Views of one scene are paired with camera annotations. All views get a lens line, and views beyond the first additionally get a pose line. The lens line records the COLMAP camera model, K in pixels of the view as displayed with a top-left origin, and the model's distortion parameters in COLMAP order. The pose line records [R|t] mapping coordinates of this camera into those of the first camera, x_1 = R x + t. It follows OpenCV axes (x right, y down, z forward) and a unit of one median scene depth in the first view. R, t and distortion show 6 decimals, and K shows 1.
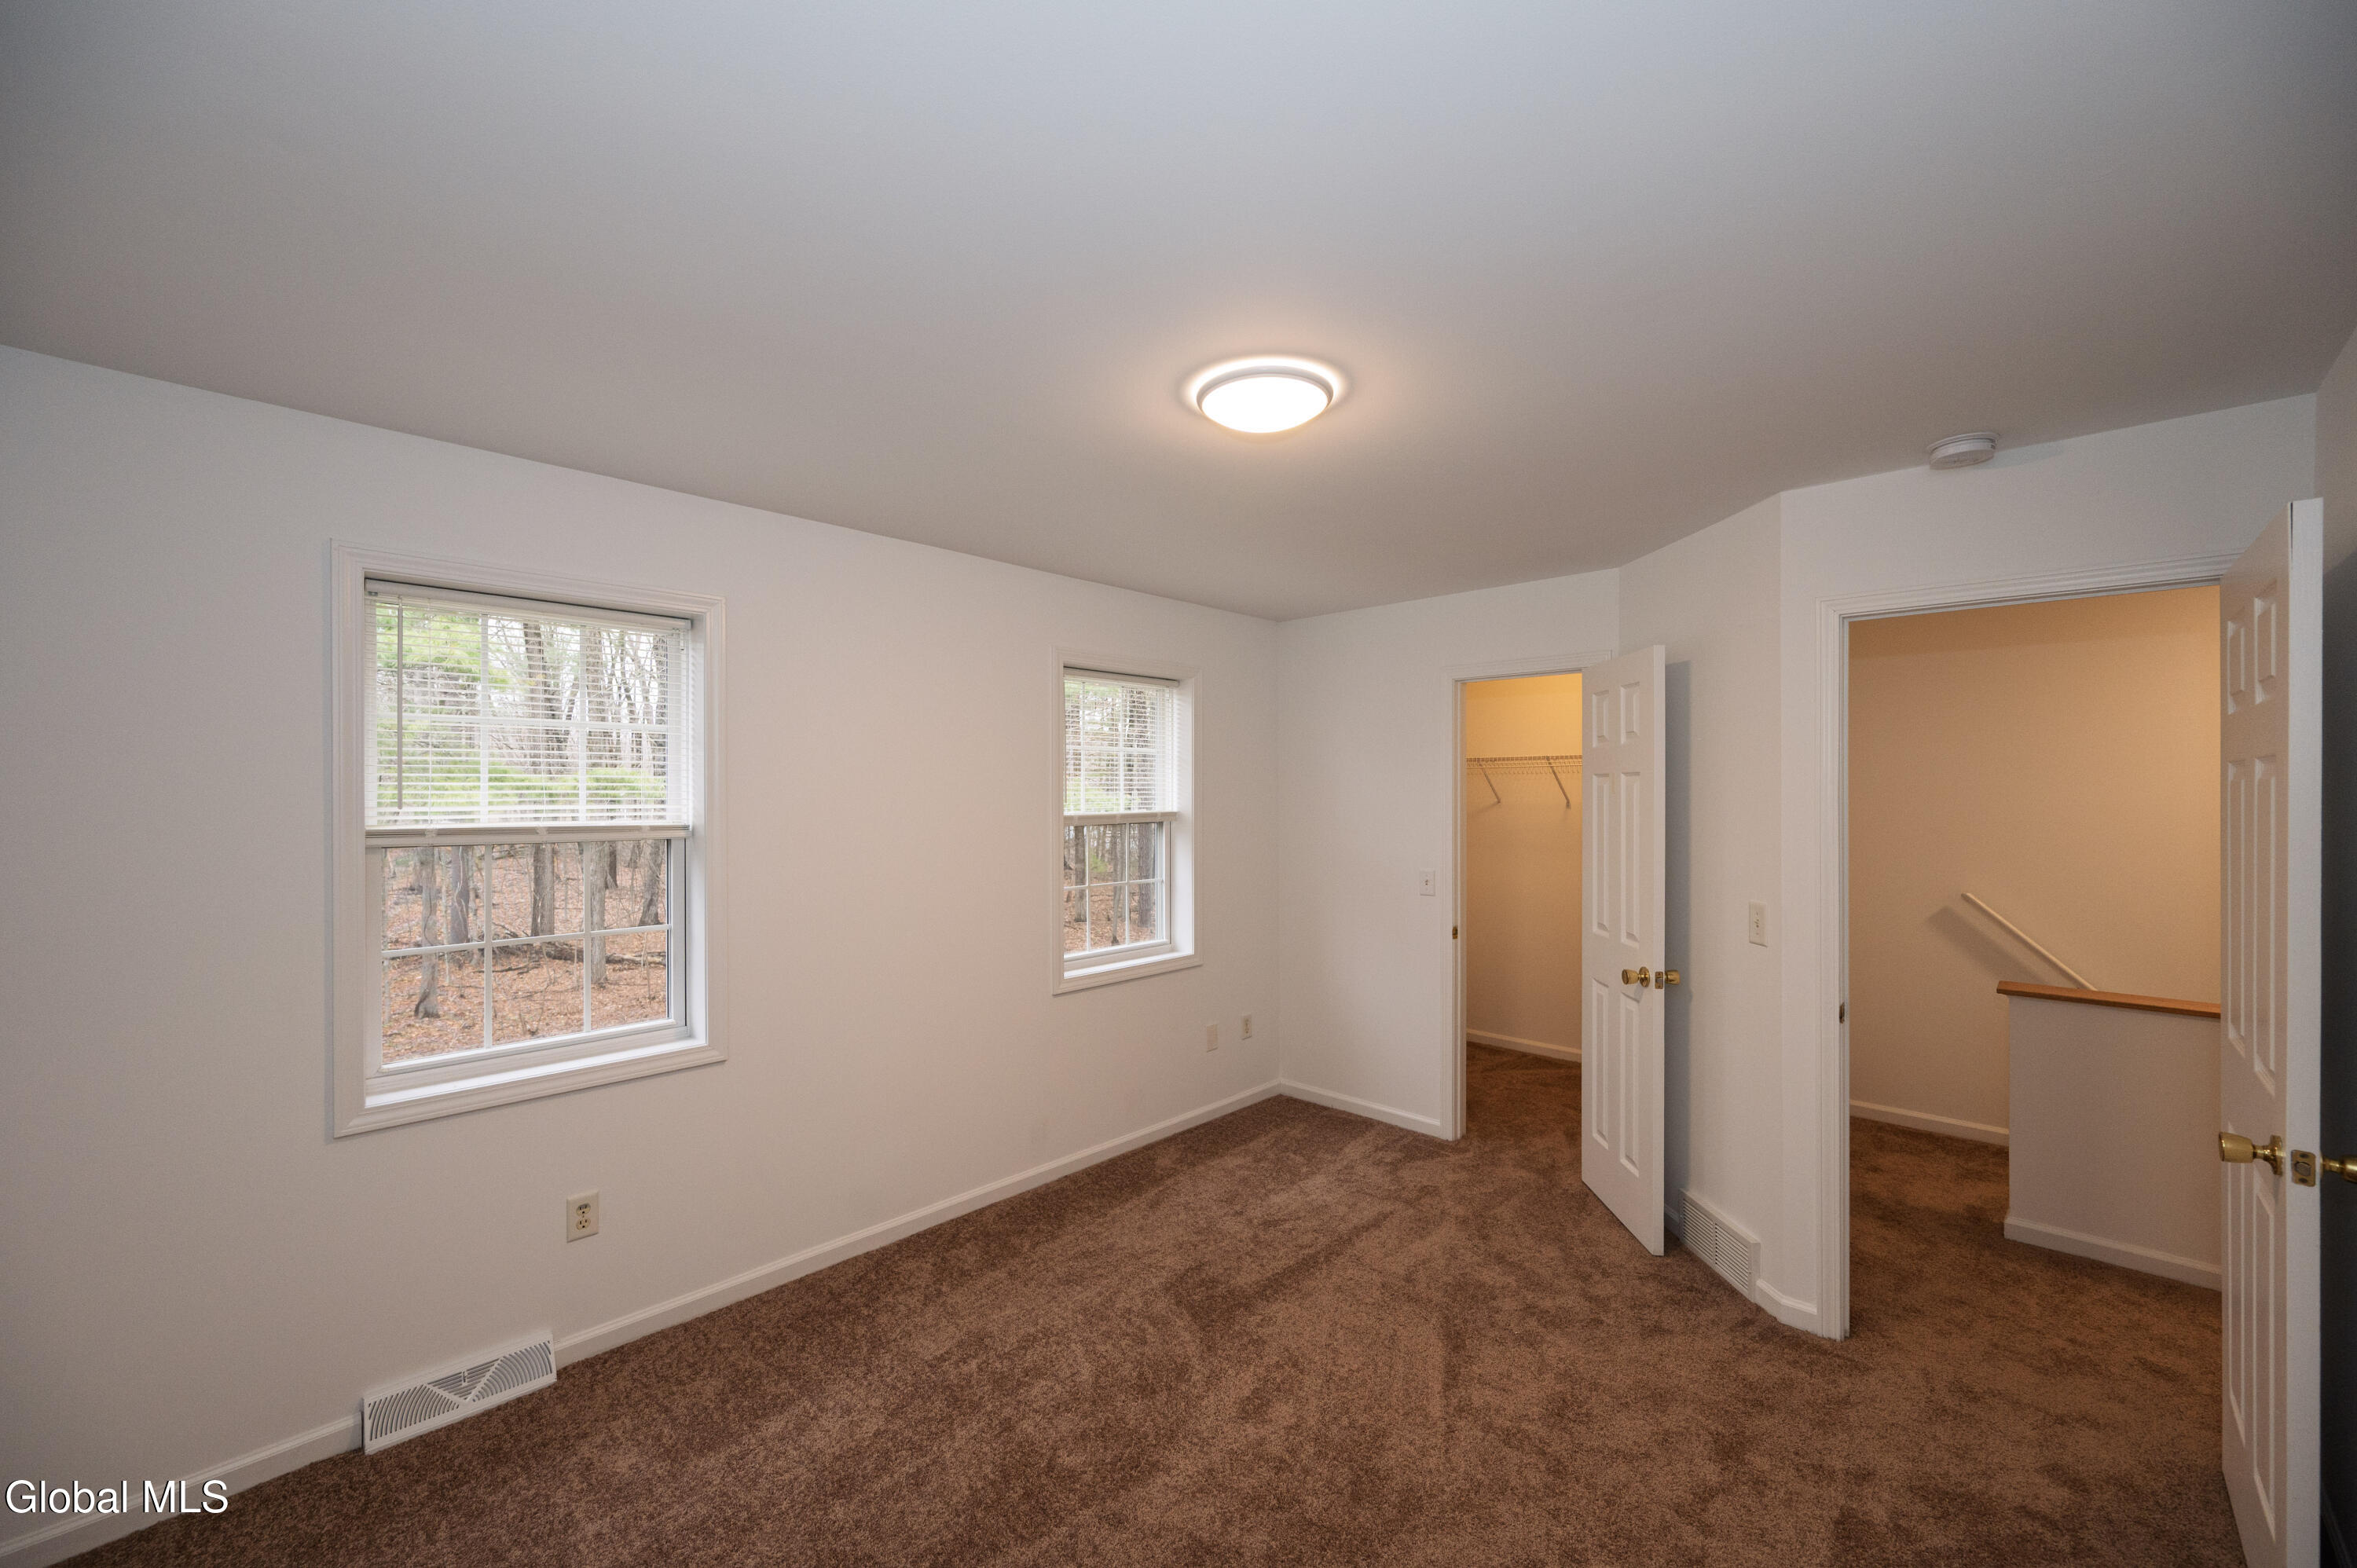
lens RADIAL K [[931.7, 0, 1185.1], [0, 931.7, 785.9], [0, 0, 1]] dist [0.000892, 0.000012]
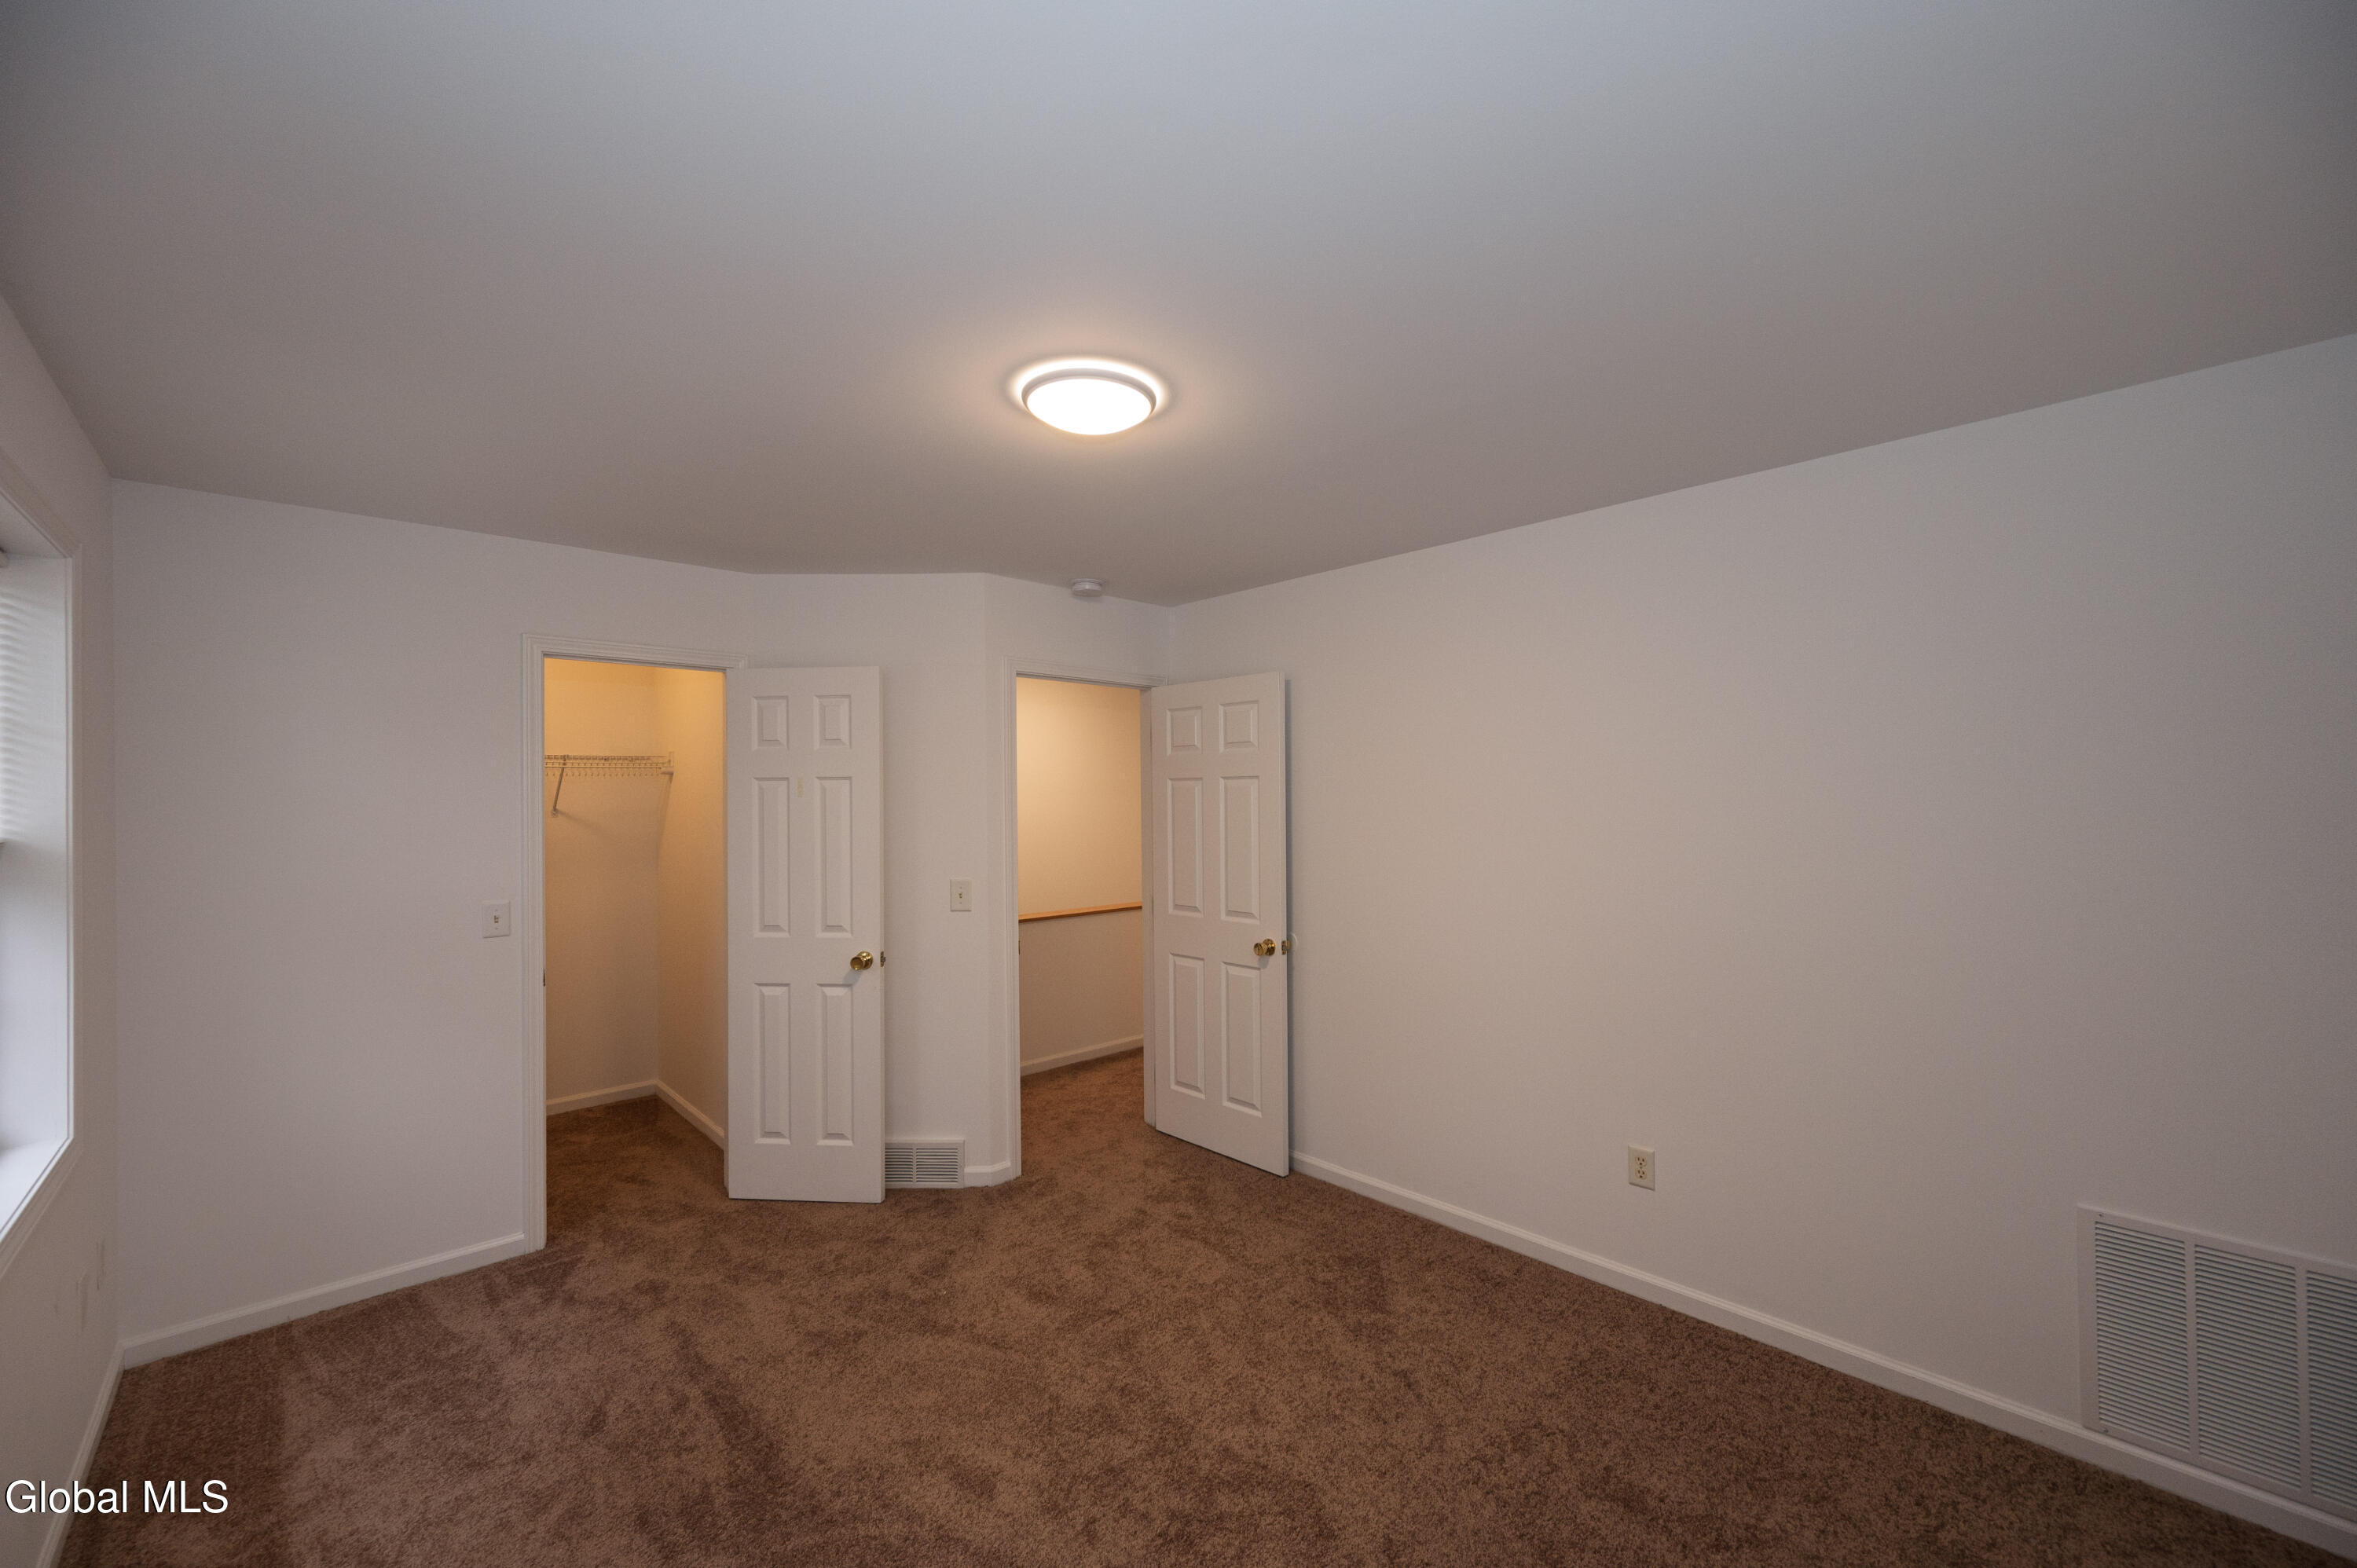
lens RADIAL K [[931.7, 0, 1185.8], [0, 931.7, 797.2], [0, 0, 1]] dist [0.000892, 0.000012]
pose [[0.039494, 0.001831, 0.999218, -0.577579], [-0.002935, 0.999994, -0.001716, 0.008043], [-0.999215, -0.002865, 0.039500, 0.543141]]
